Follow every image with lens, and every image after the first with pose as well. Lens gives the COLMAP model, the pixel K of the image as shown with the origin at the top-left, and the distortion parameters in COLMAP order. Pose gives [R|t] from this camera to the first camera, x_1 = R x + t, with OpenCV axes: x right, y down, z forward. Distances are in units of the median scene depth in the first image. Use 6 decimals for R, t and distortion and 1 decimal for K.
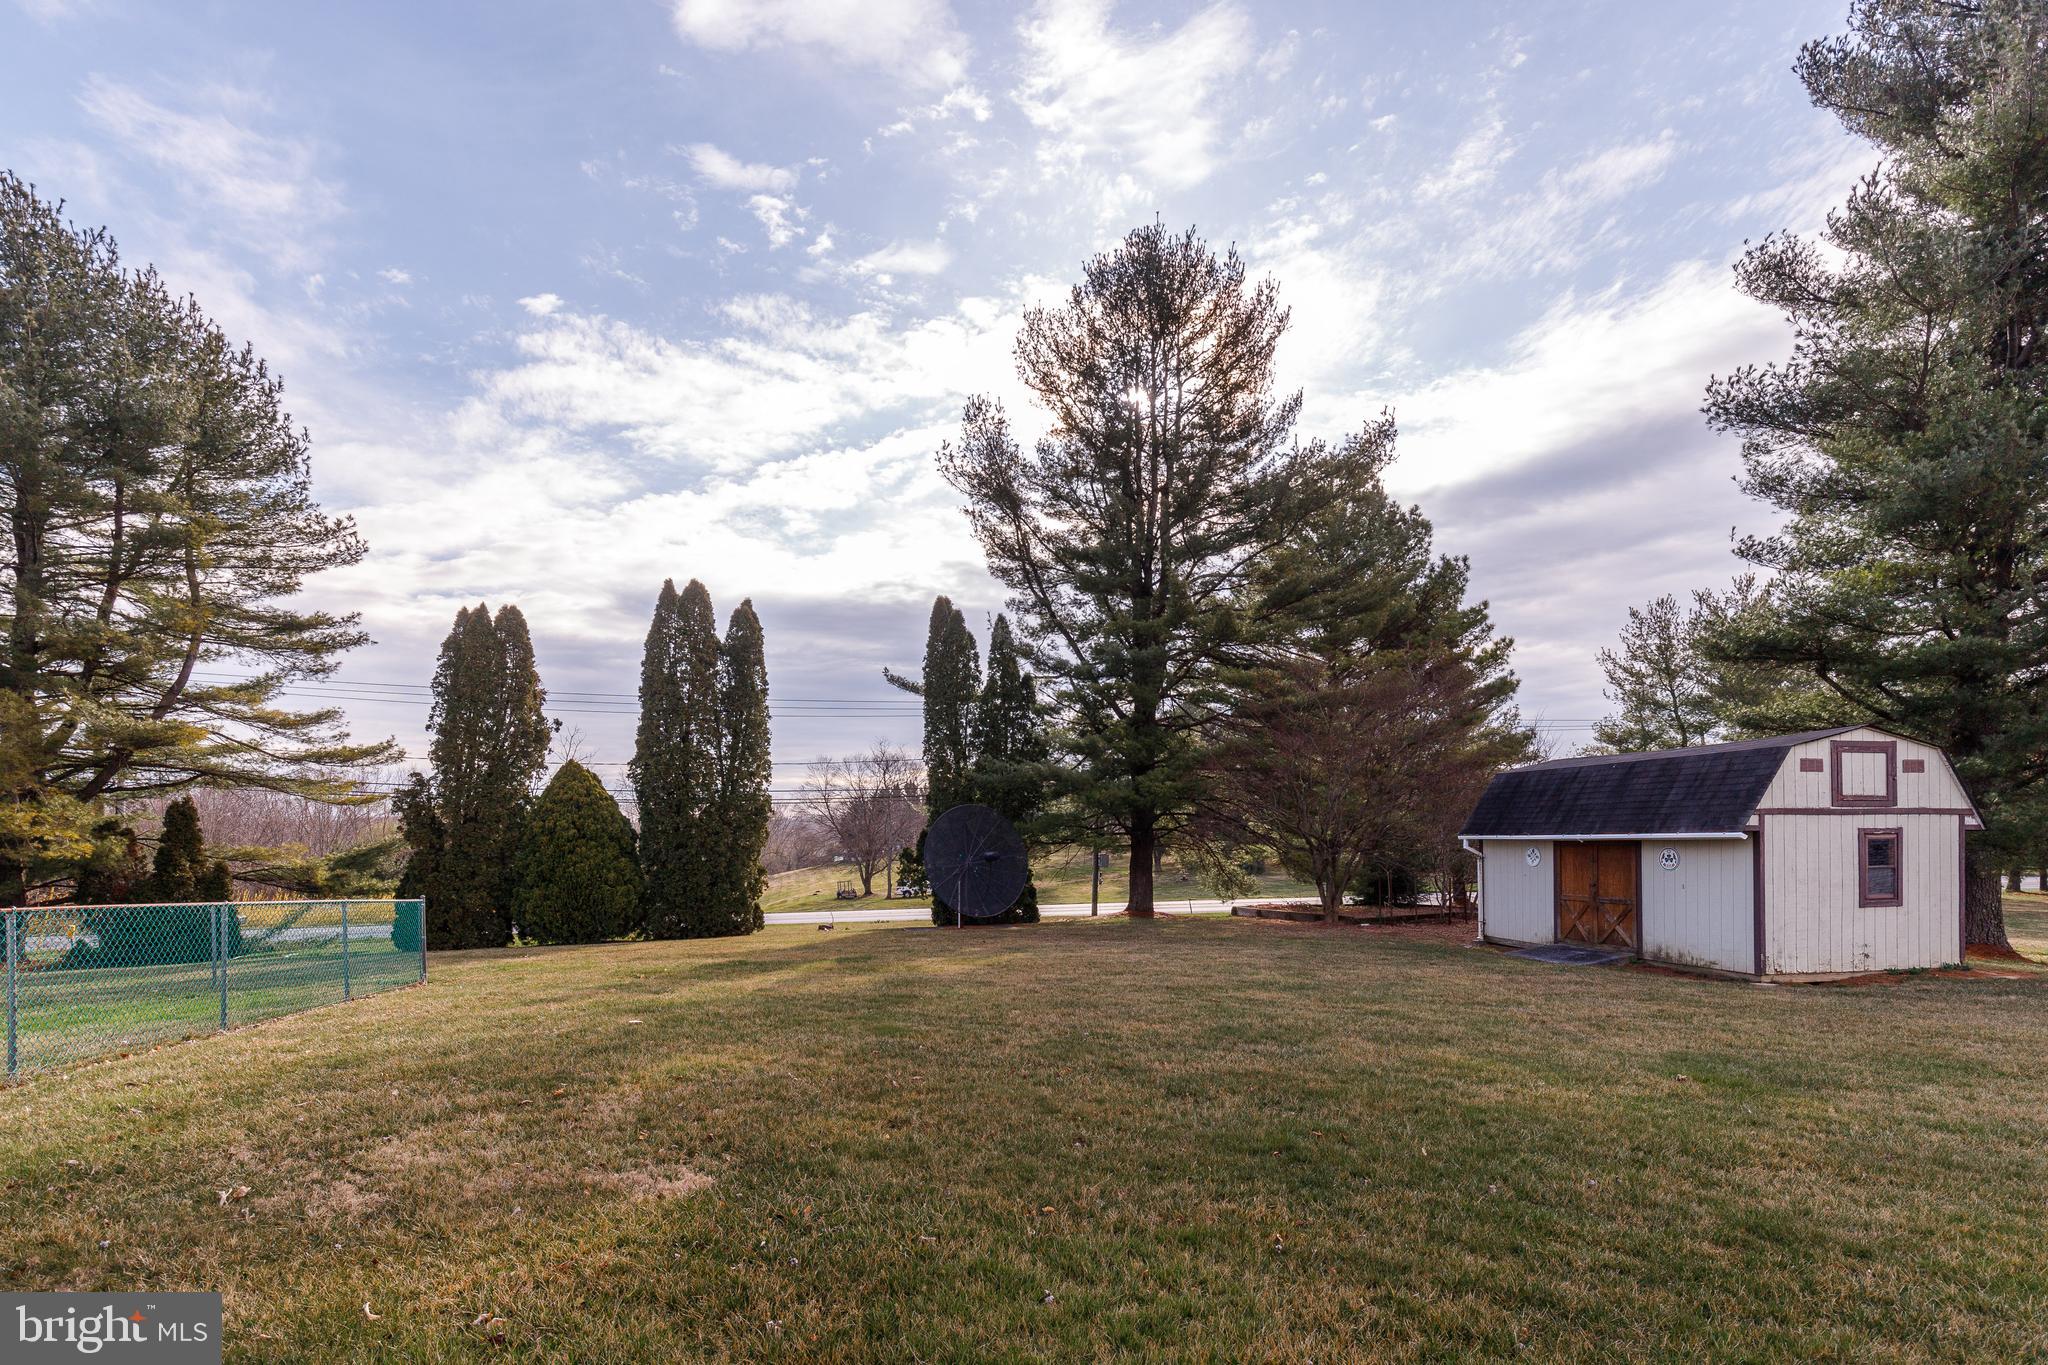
lens RADIAL K [[917.6, 0, 1002.5], [0, 917.6, 844.9], [0, 0, 1]] dist [0.001579, -0.000016]
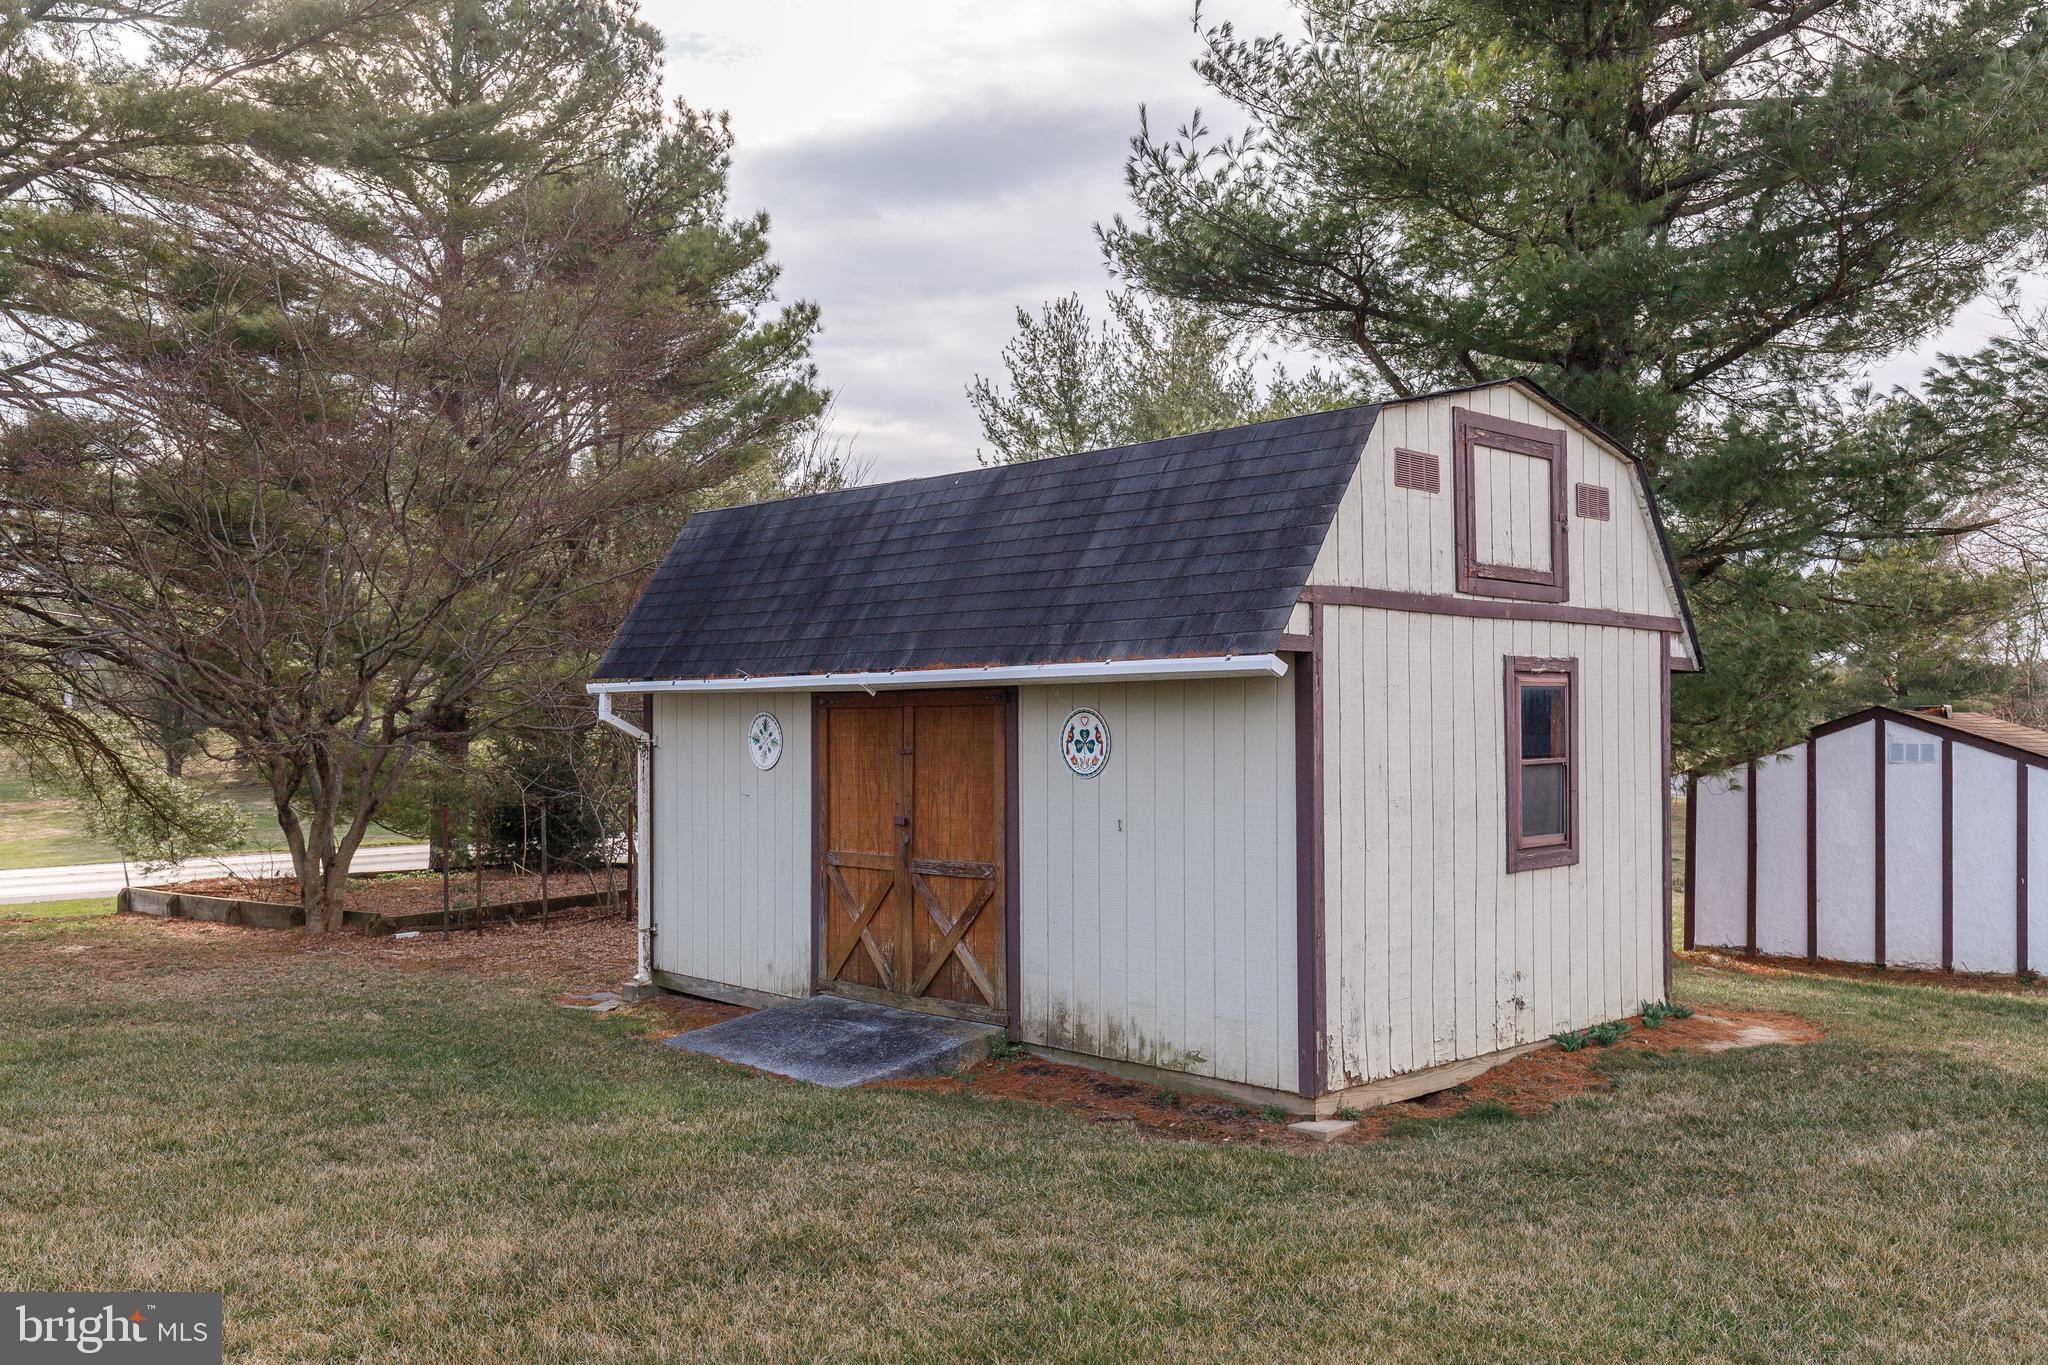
lens RADIAL K [[1750.5, 0, 1024.0], [0, 1750.5, 682.5], [0, 0, 1]] dist [0.002314, 0.000573]
pose [[0.824850, 0.020577, 0.564978, 0.331724], [-0.003013, 0.999483, -0.032004, 0.013178], [-0.565344, 0.024696, 0.824485, 0.465183]]
